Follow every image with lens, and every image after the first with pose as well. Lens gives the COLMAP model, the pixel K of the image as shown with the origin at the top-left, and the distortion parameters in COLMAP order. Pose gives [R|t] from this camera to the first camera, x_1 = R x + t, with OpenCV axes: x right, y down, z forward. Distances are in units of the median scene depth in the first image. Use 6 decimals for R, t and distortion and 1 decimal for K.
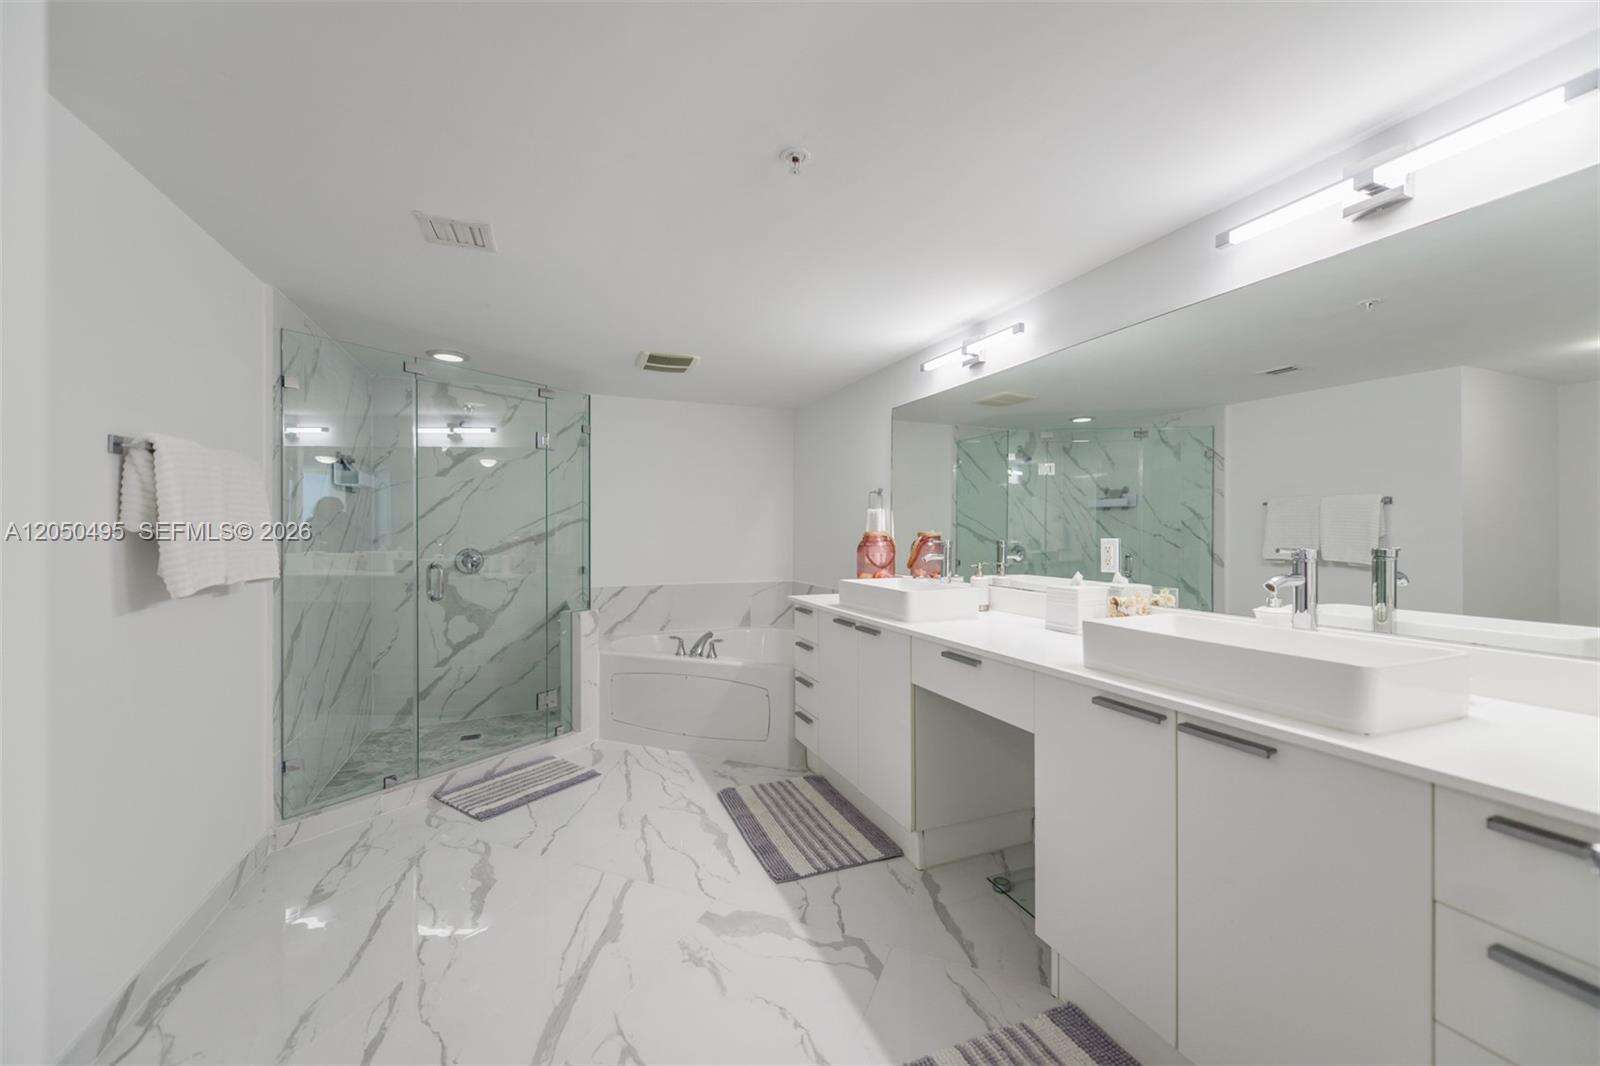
lens RADIAL K [[635.6, 0, 810.0], [0, 635.6, 525.2], [0, 0, 1]] dist [0.000261, -0.003053]
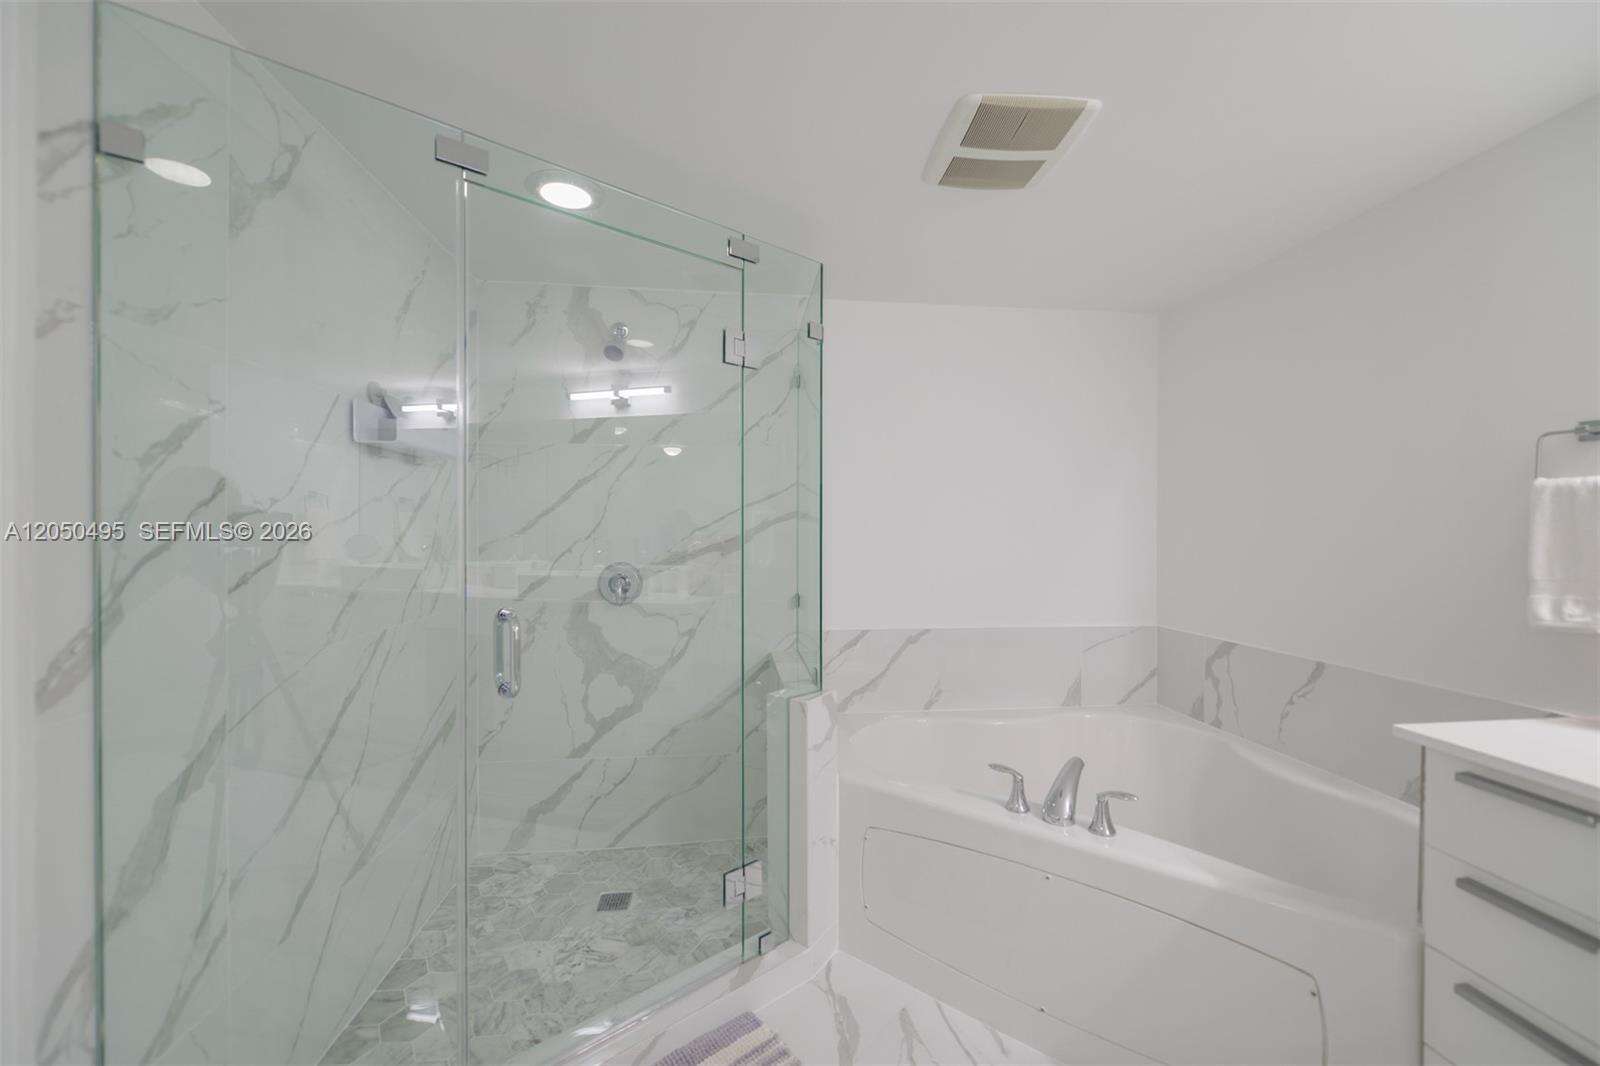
lens RADIAL K [[635.6, 0, 795.2], [0, 635.6, 534.1], [0, 0, 1]] dist [0.000261, -0.003053]
pose [[0.956614, 0.006188, -0.291294, -0.205933], [-0.002391, 0.999908, 0.013389, 0.001542], [0.291350, -0.012111, 0.956540, 0.479546]]
